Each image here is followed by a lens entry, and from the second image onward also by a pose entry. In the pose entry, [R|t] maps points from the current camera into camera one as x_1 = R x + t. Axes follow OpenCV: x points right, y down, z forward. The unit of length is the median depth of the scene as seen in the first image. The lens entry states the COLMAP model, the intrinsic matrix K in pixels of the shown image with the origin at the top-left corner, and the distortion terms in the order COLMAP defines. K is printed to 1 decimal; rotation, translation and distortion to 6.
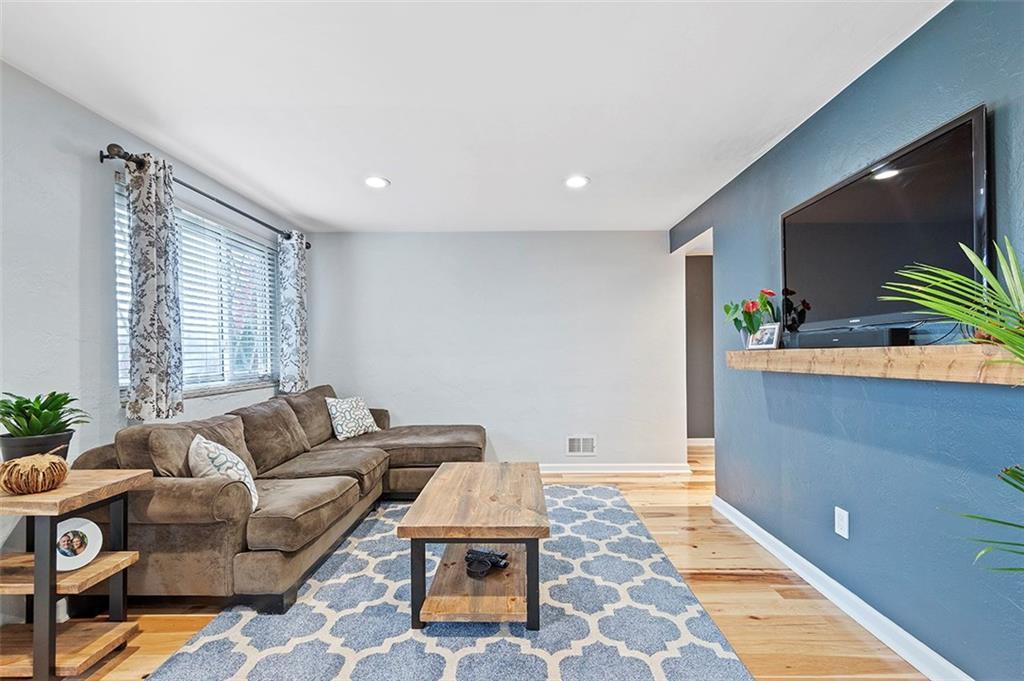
lens RADIAL K [[457.5, 0, 513.1], [0, 457.5, 347.5], [0, 0, 1]] dist [0.018940, -0.004471]
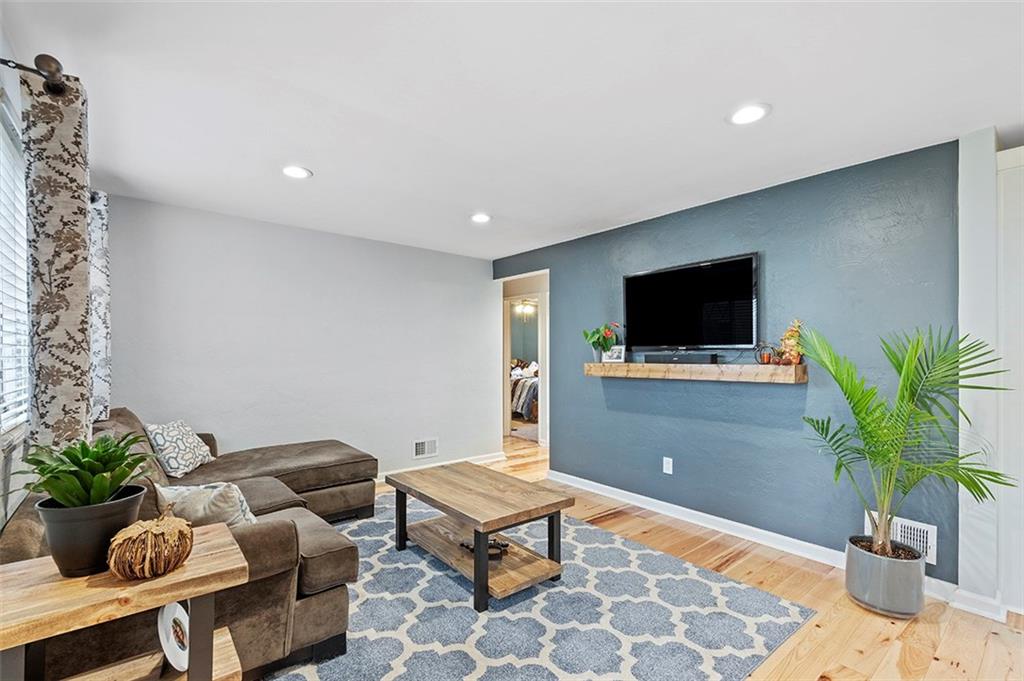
lens RADIAL K [[457.5, 0, 526.3], [0, 457.5, 346.0], [0, 0, 1]] dist [0.018940, -0.004471]
pose [[0.757878, 0.021865, 0.652030, -0.733124], [-0.015695, 0.999760, -0.015283, -0.025765], [-0.652207, 0.001350, 0.758039, 0.053778]]
